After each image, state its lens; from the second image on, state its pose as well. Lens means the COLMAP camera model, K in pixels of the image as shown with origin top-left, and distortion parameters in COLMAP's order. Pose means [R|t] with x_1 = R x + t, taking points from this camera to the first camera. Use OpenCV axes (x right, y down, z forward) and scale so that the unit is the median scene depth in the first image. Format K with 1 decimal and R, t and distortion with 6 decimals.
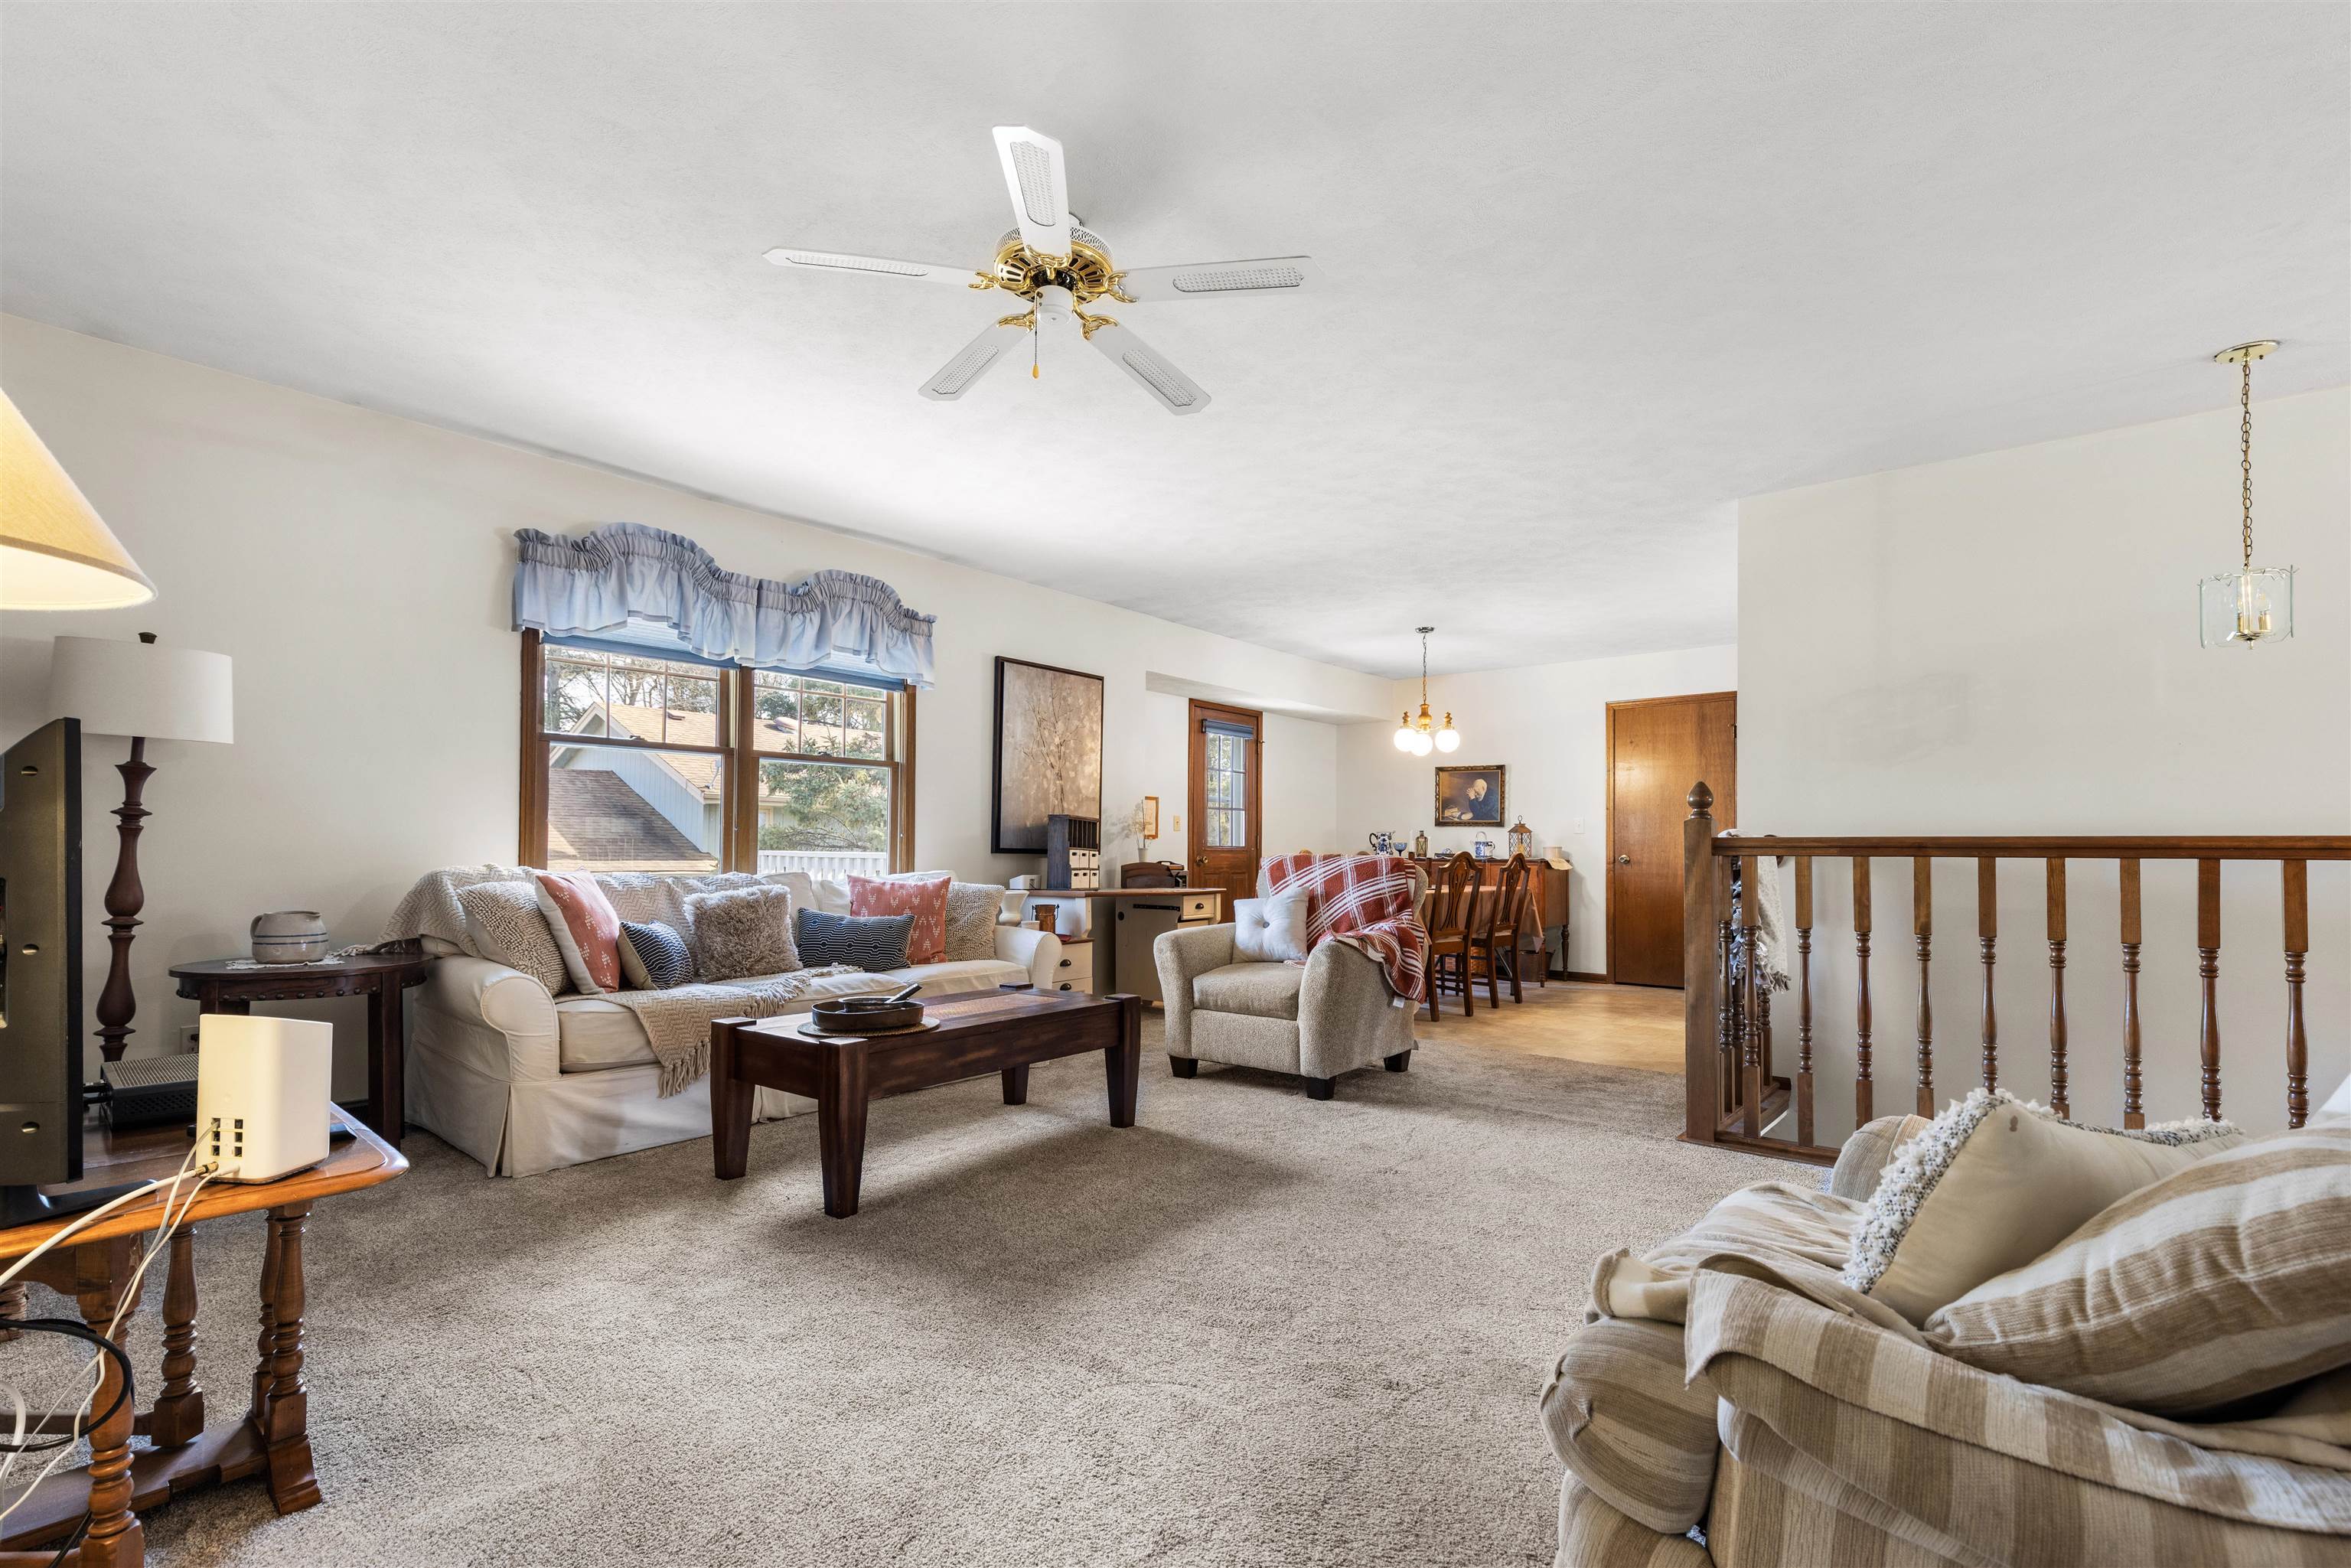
lens RADIAL K [[1050.6, 0, 1178.3], [0, 1050.6, 837.9], [0, 0, 1]] dist [0.008329, -0.001331]
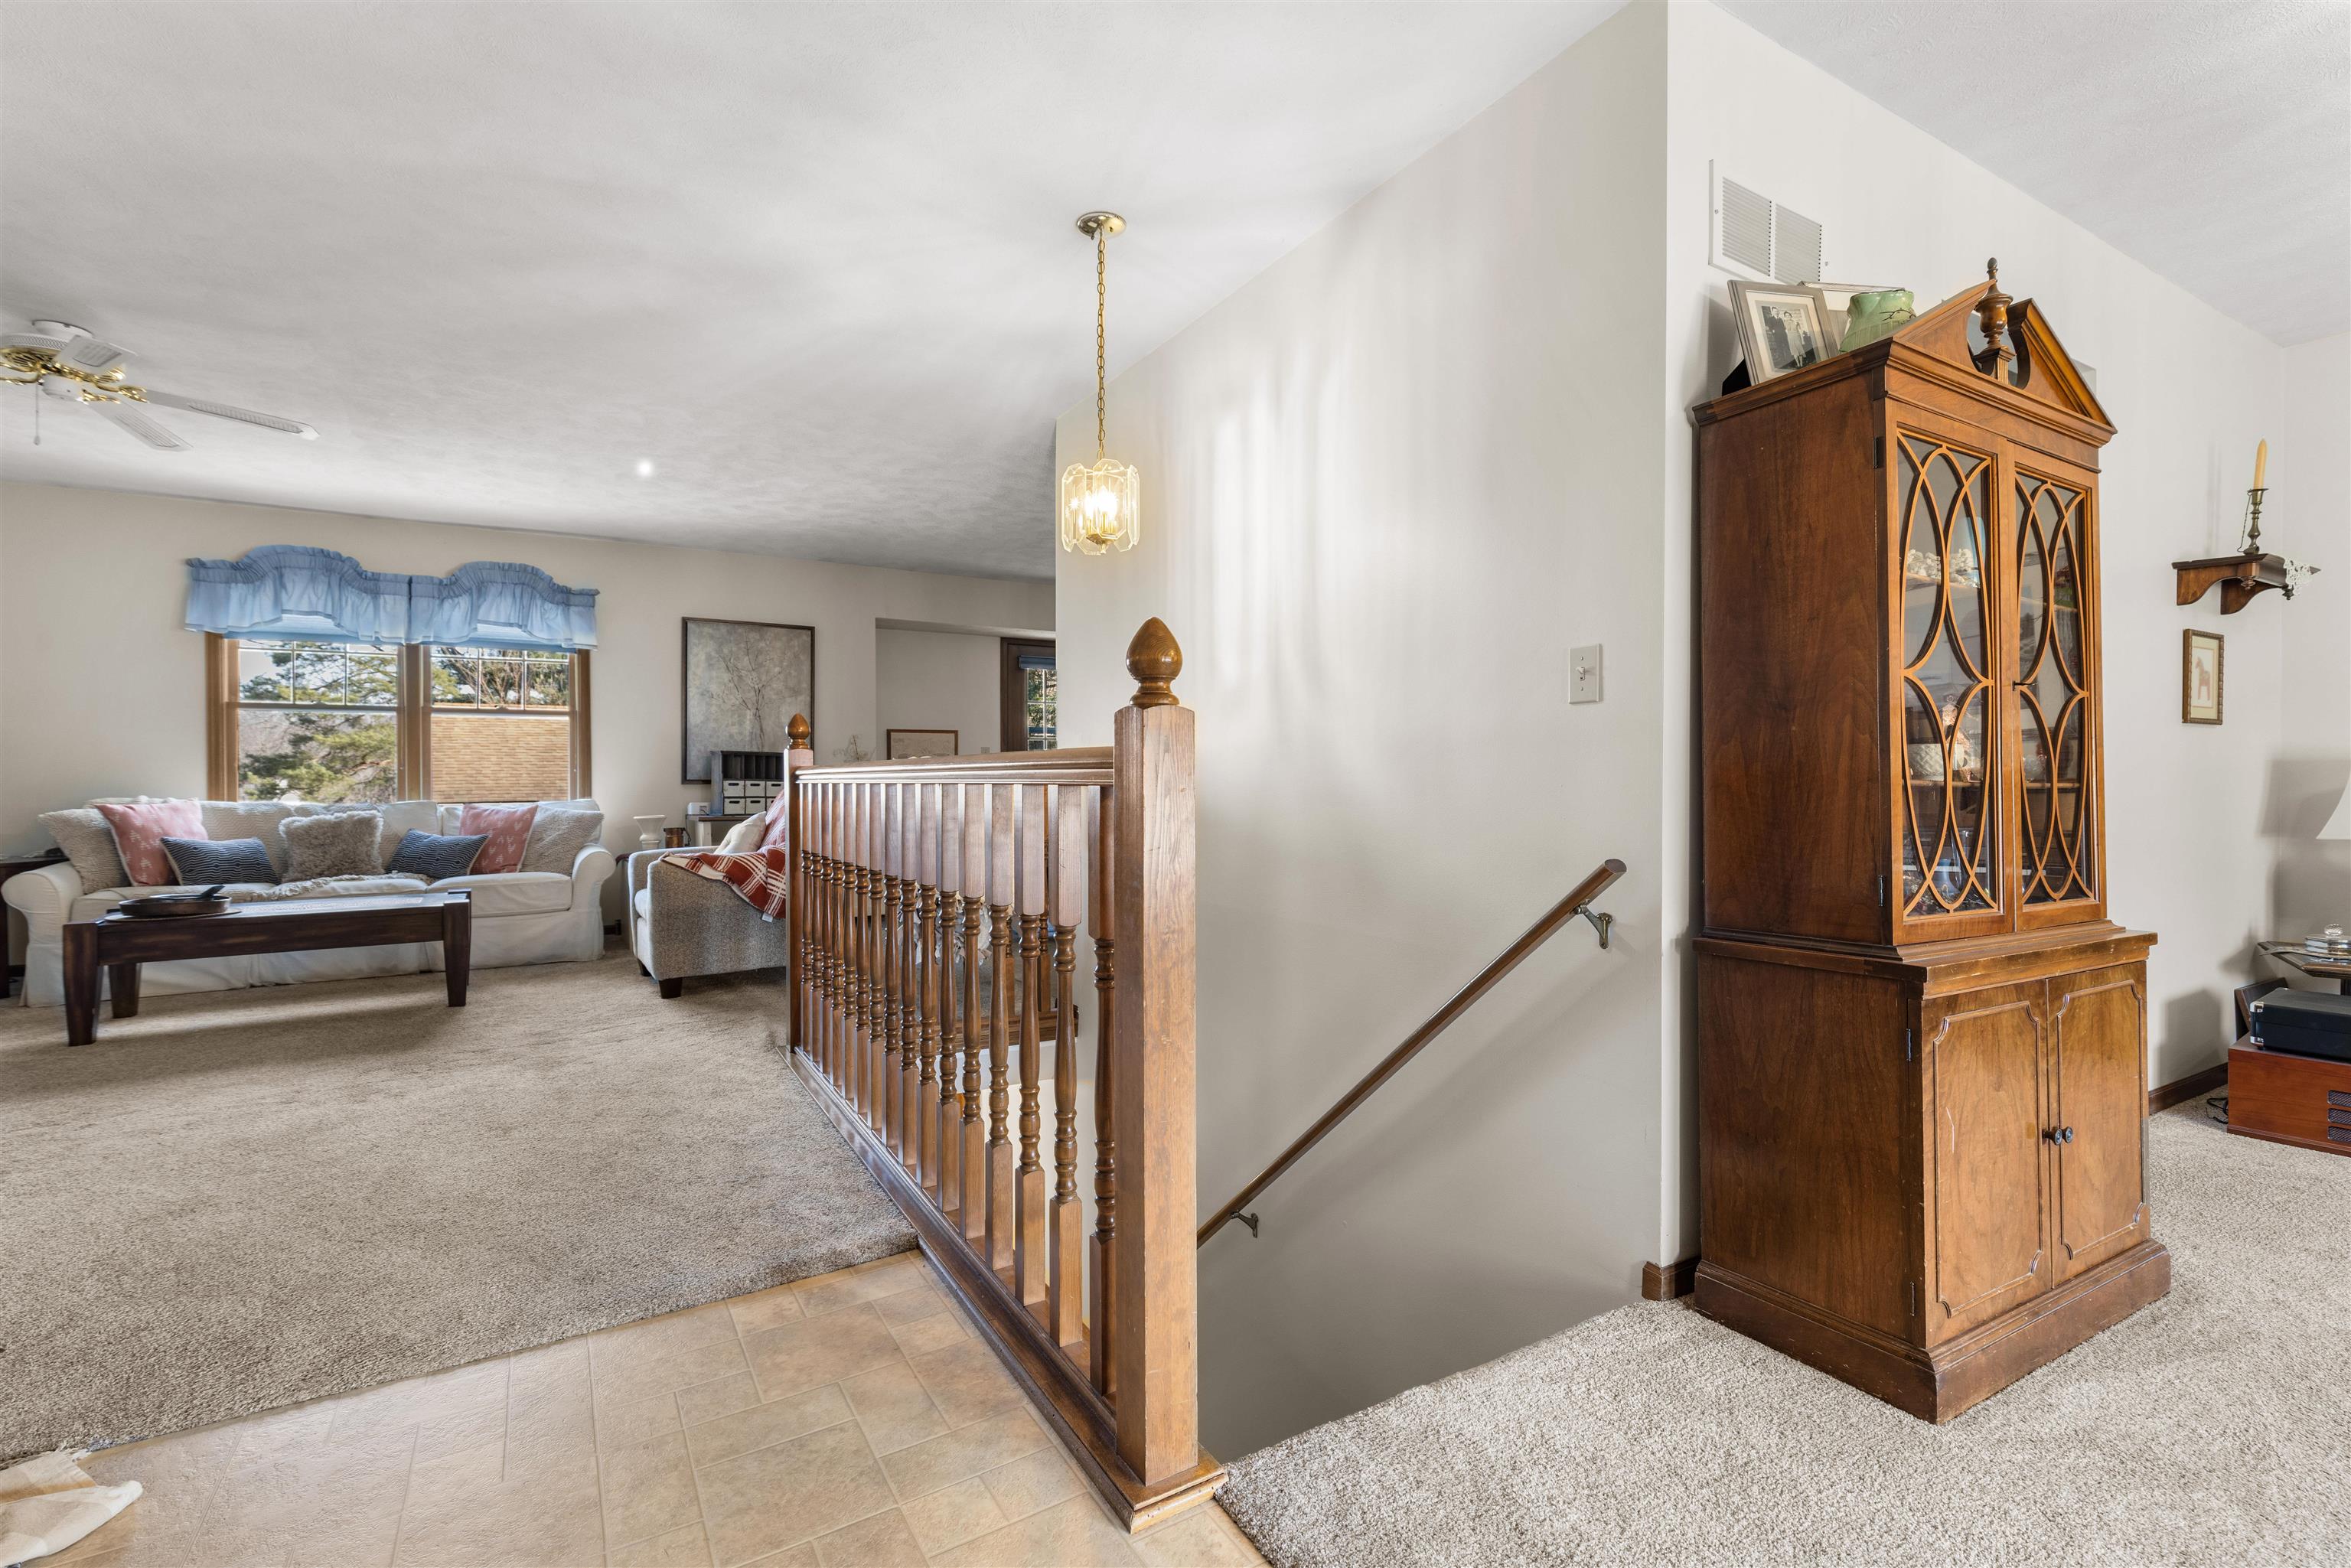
lens RADIAL K [[1050.6, 0, 1166.4], [0, 1050.6, 778.4], [0, 0, 1]] dist [0.008329, -0.001331]
pose [[0.940282, -0.009552, -0.340262, 0.748356], [0.014405, 0.999827, 0.011741, 0.001990], [0.340091, -0.015941, 0.940257, 0.075538]]
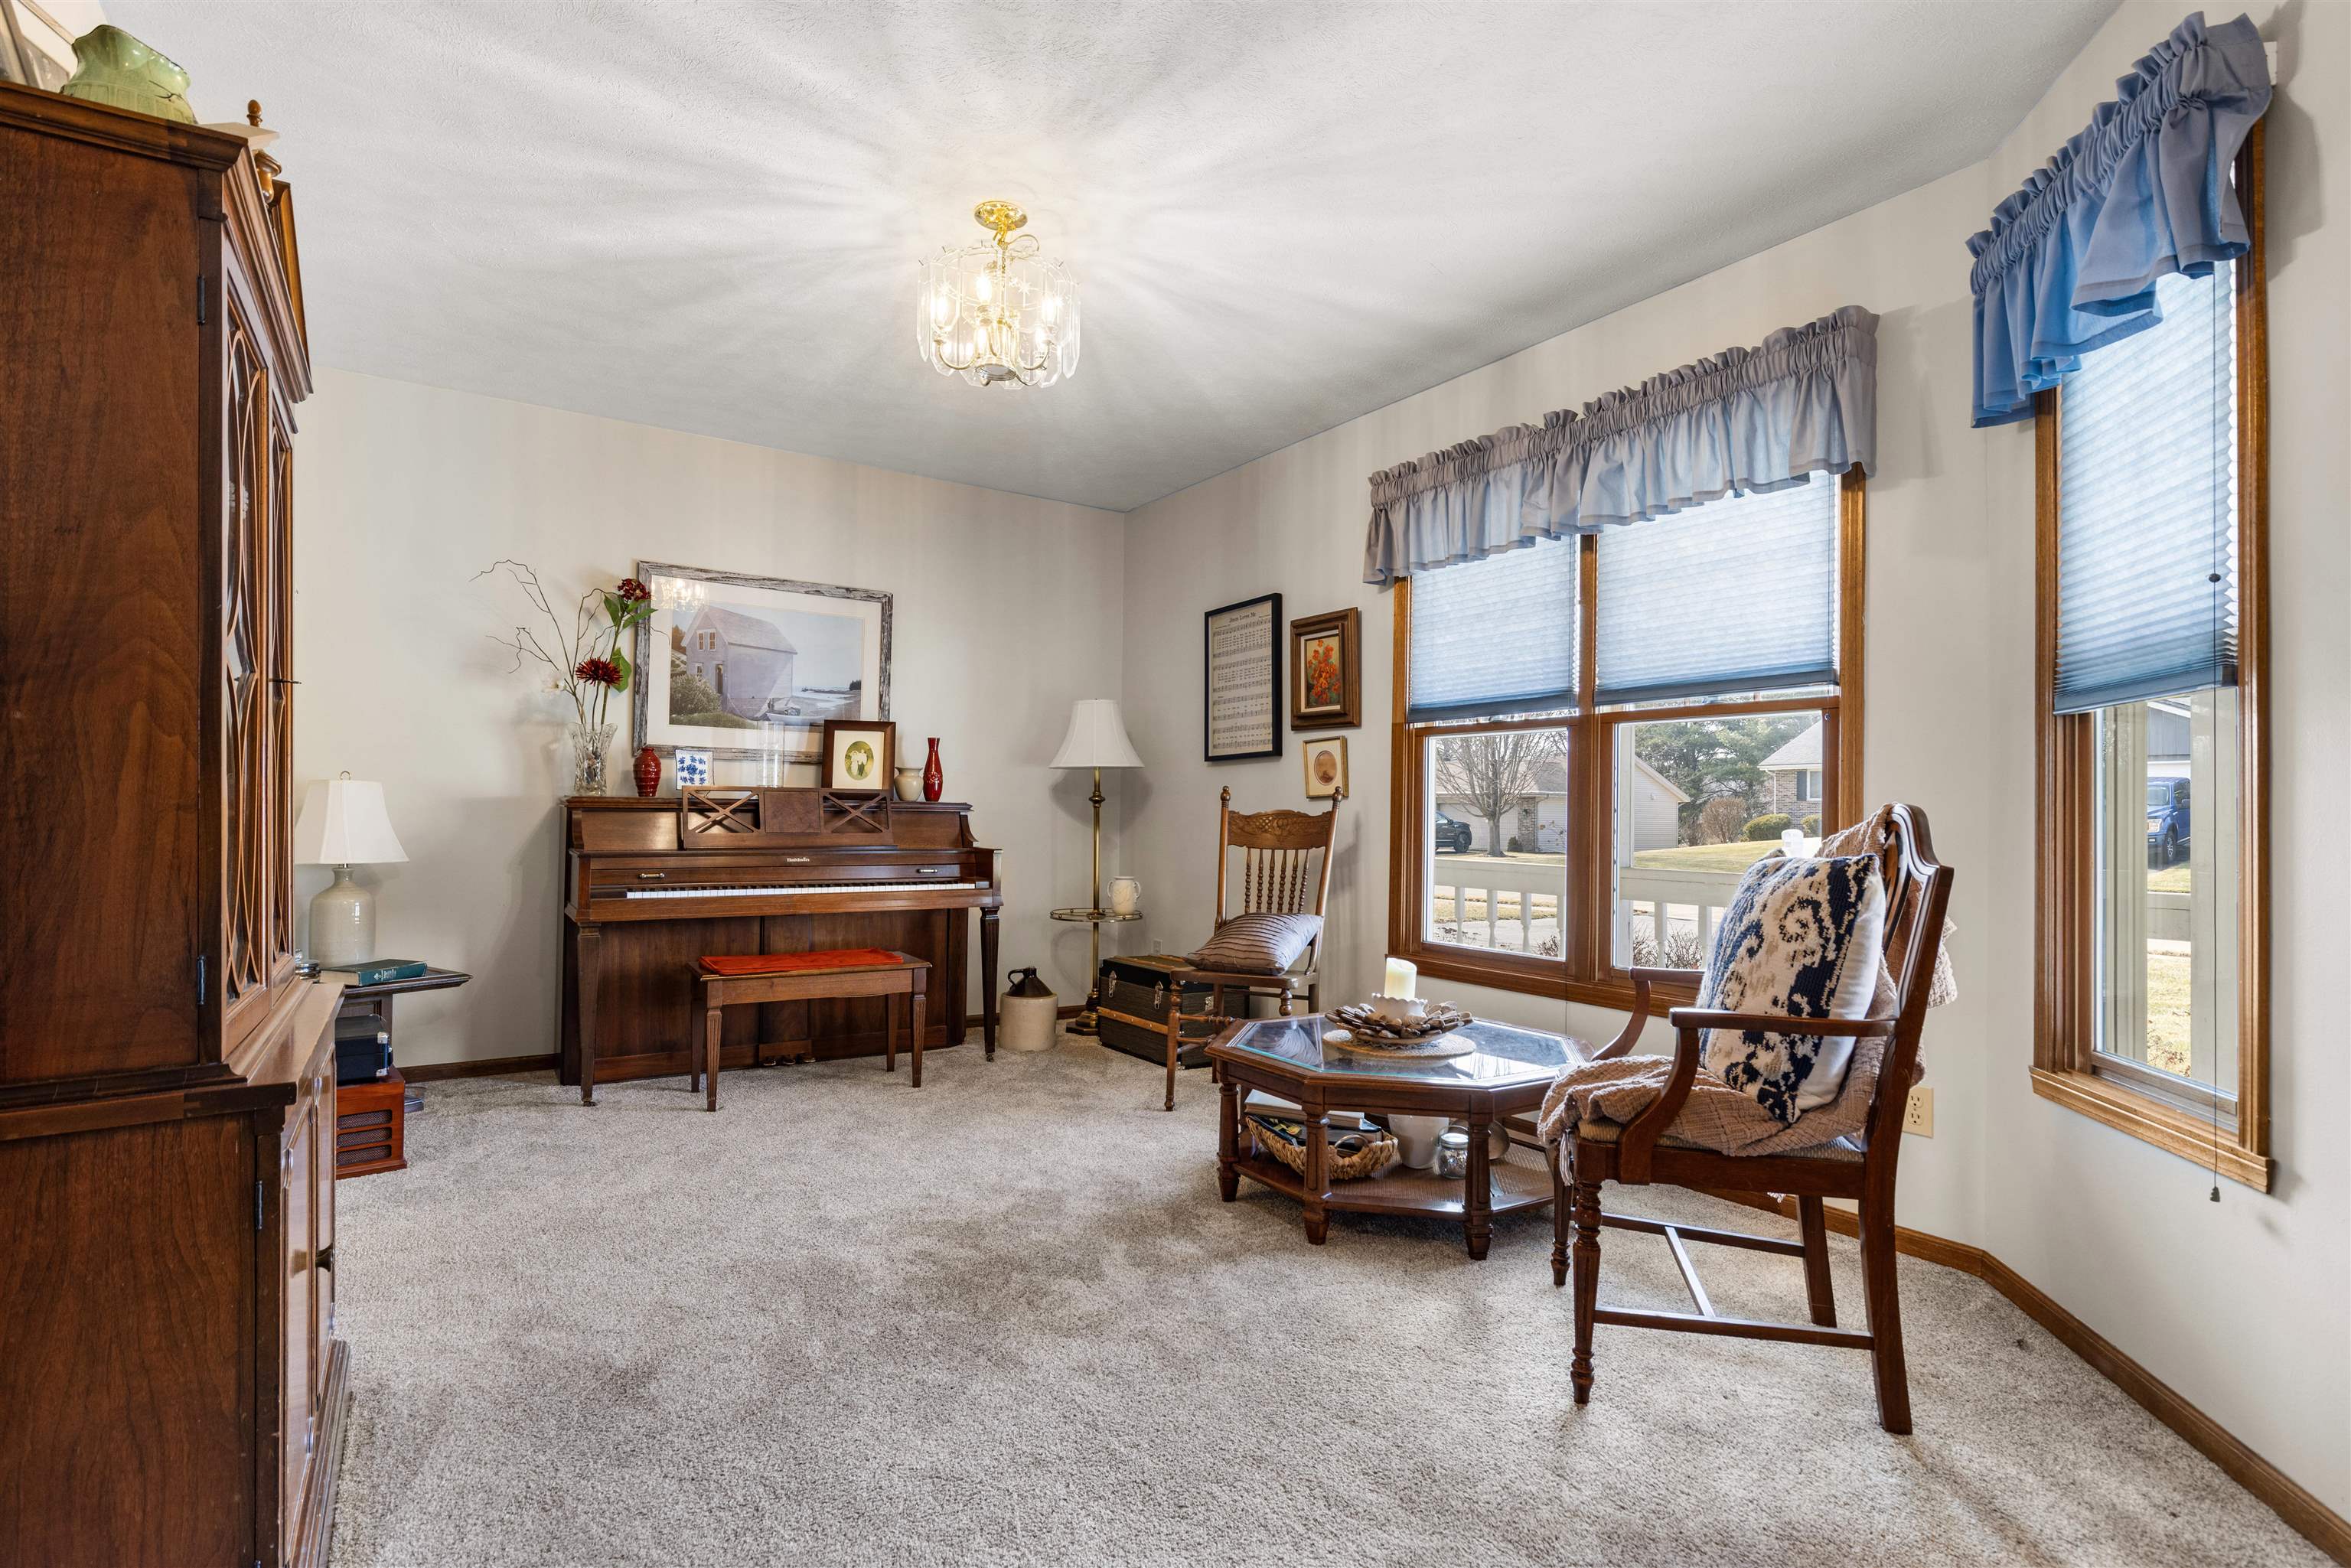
lens RADIAL K [[1164.3, 0, 1172.8], [0, 1164.3, 794.0], [0, 0, 1]] dist [-0.004070, 0.002196]
pose [[0.297030, 0.006468, 0.954846, 0.658010], [-0.017393, 0.999848, -0.001362, 0.004265], [-0.954710, -0.016203, 0.297097, 0.249913]]
